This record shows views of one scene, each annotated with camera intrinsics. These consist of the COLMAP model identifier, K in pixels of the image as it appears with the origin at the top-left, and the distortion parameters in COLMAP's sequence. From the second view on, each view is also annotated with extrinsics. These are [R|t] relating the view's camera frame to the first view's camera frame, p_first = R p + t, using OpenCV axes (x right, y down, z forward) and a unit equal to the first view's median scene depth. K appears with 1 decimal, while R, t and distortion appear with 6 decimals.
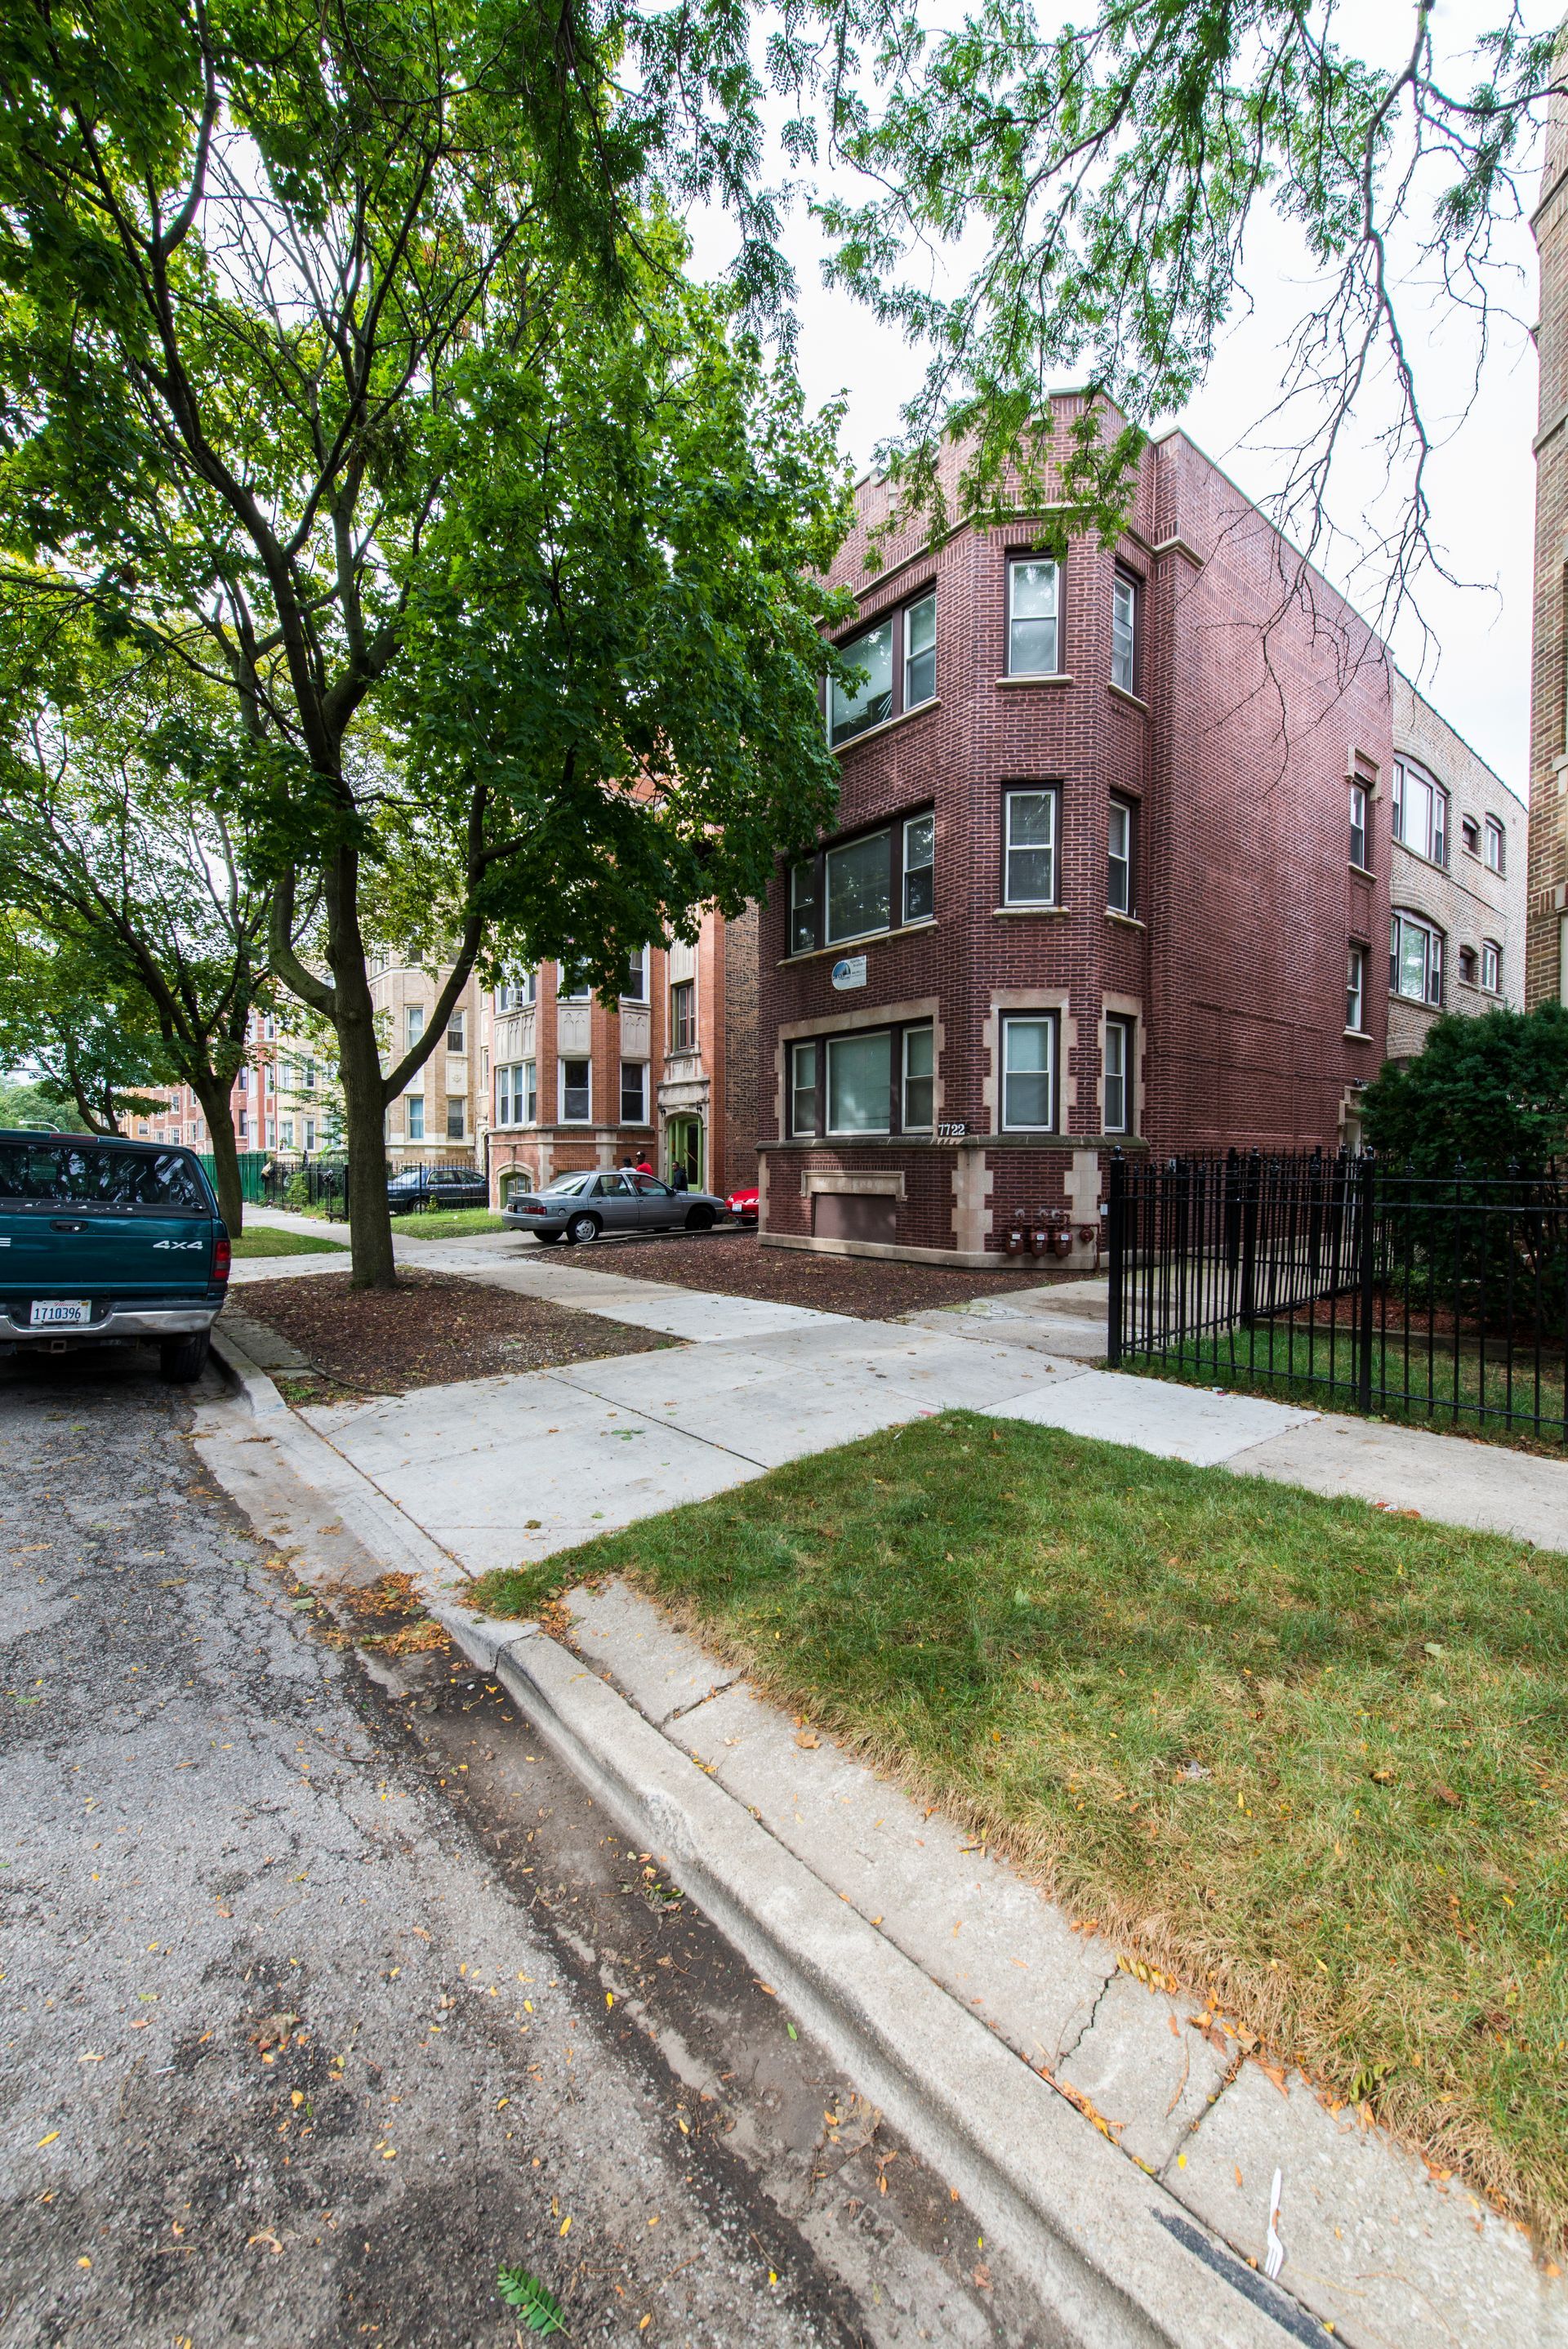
lens RADIAL K [[918.1, 0, 783.1], [0, 918.1, 1179.8], [0, 0, 1]] dist [0.018631, -0.006613]
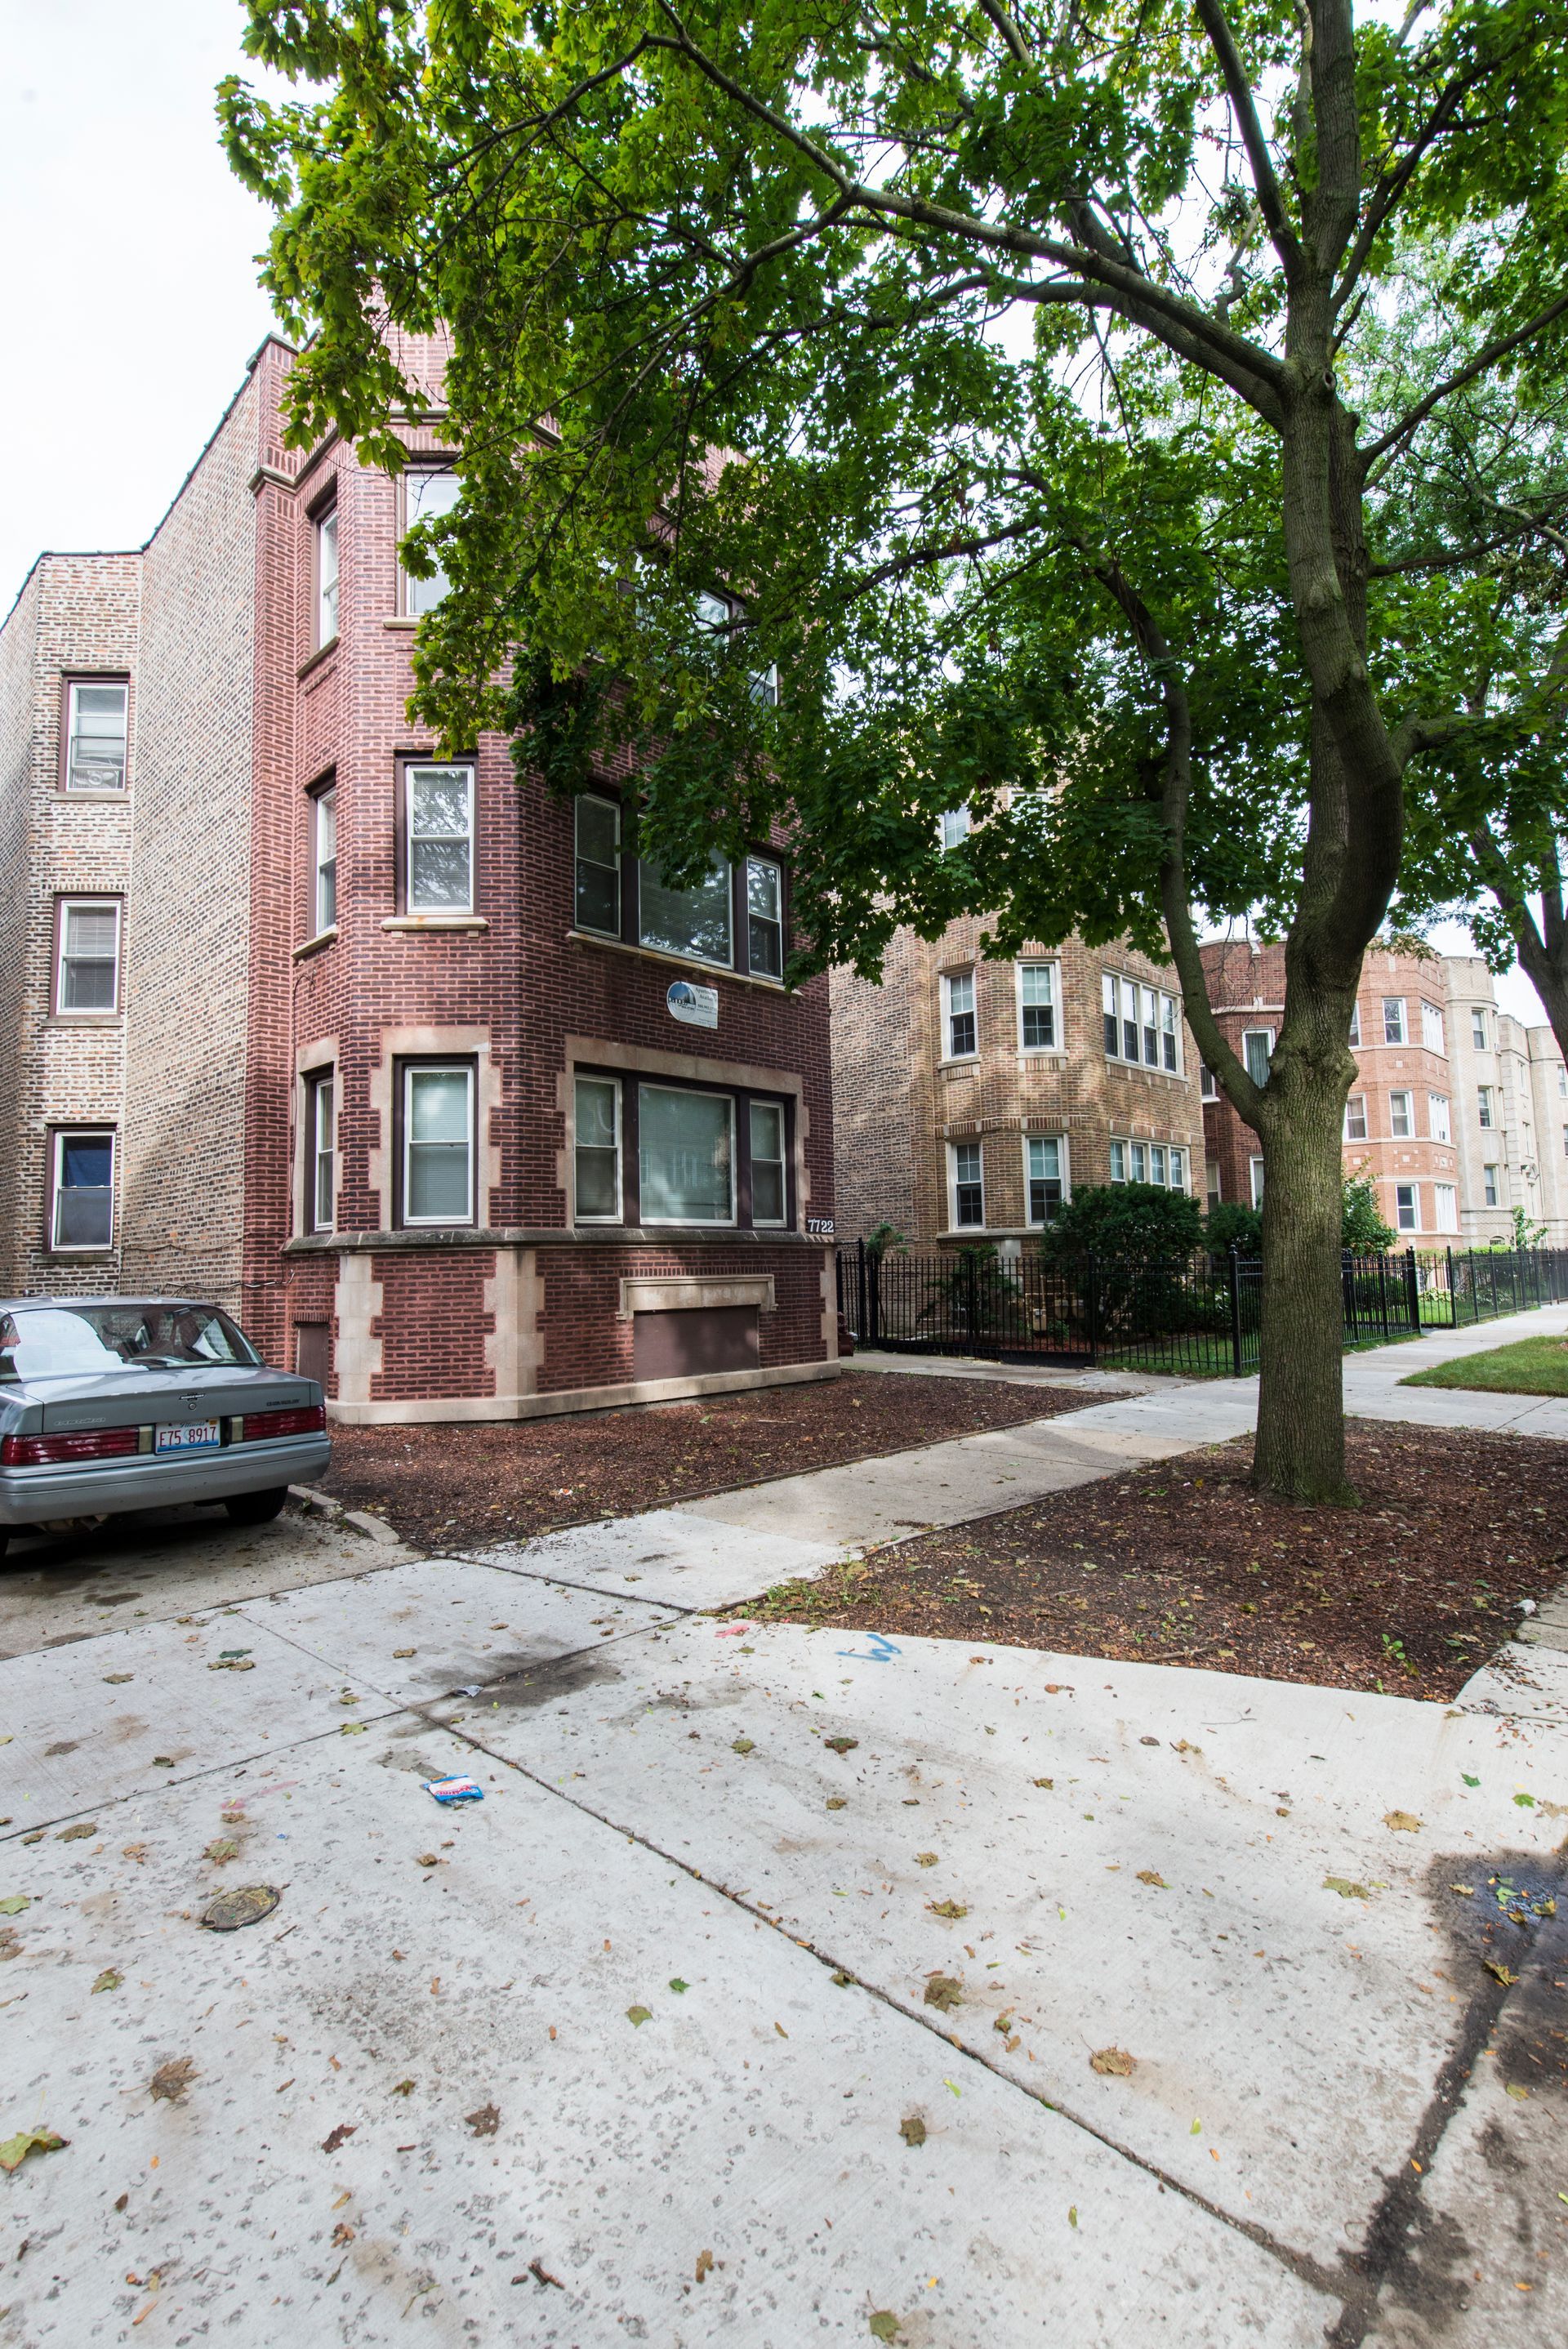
lens RADIAL K [[1089.1, 0, 787.5], [0, 1089.1, 1178.2], [0, 0, 1]] dist [0.017312, -0.008905]
pose [[-0.135341, 0.079867, 0.987575, -0.773527], [0.035364, 0.996500, -0.075742, -0.018706], [-0.990168, 0.024673, -0.137692, 1.042829]]
